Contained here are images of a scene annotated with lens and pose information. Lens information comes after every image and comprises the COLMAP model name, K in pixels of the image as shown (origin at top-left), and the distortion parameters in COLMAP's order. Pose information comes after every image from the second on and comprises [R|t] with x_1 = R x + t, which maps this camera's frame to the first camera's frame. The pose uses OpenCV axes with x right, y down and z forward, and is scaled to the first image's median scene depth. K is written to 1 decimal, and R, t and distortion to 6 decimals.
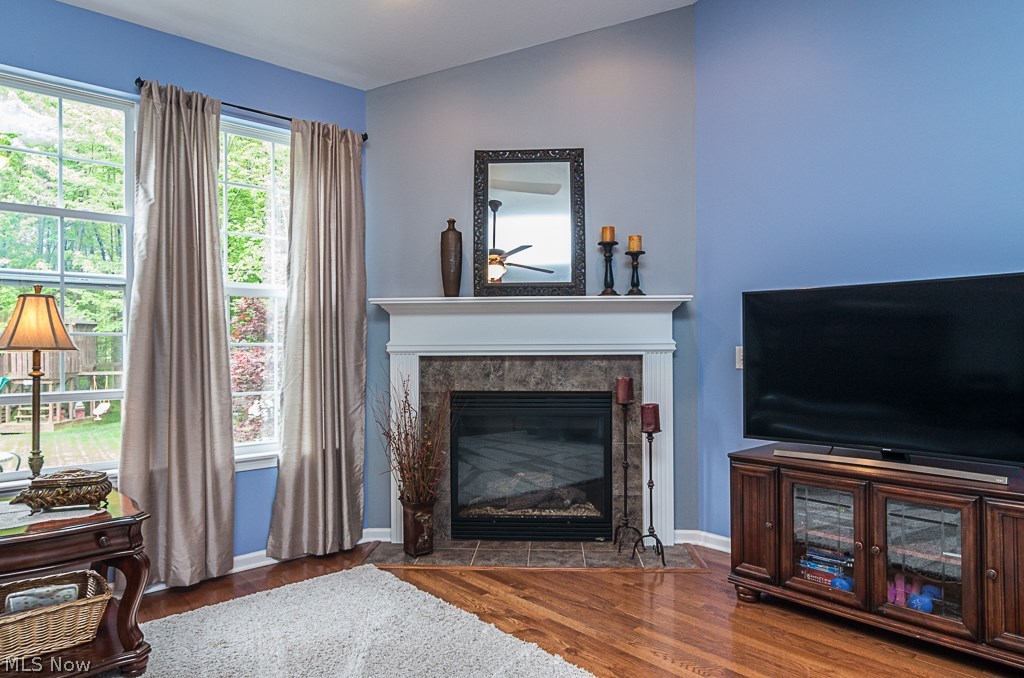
lens RADIAL K [[644.8, 0, 512.0], [0, 644.8, 339.0], [0, 0, 1]] dist [-0.001932, 0.000660]
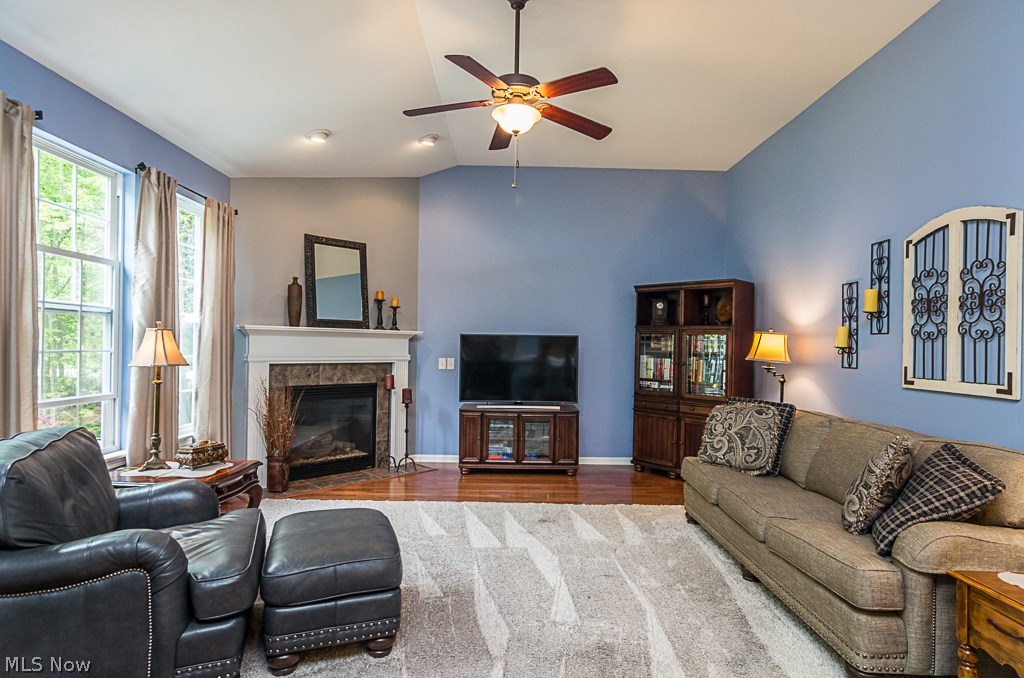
lens RADIAL K [[540.3, 0, 511.7], [0, 540.3, 341.6], [0, 0, 1]] dist [-0.000447, 0.000084]
pose [[0.669521, 0.022705, 0.742446, -0.715674], [-0.026001, 0.999637, -0.007123, -0.032206], [-0.742338, -0.014535, 0.669868, -0.275904]]
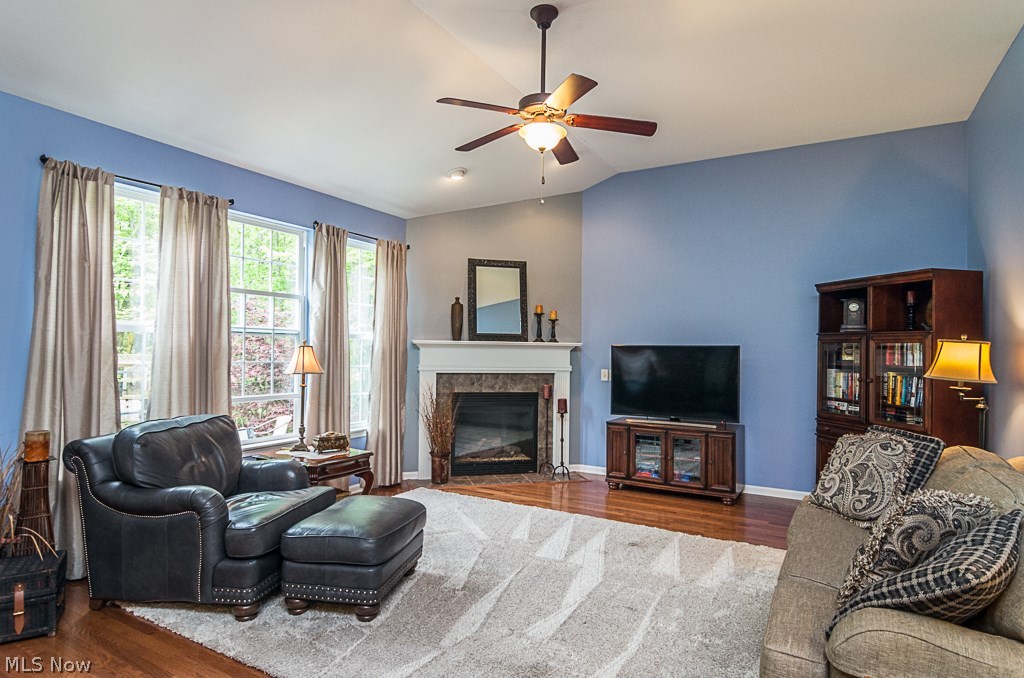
lens RADIAL K [[555.2, 0, 515.3], [0, 555.2, 342.4], [0, 0, 1]] dist [-0.000135, 0.001359]
pose [[0.952092, 0.022665, 0.304972, -0.410596], [-0.020799, 0.999740, -0.009367, -0.048220], [-0.305105, 0.002575, 0.952315, -0.525088]]
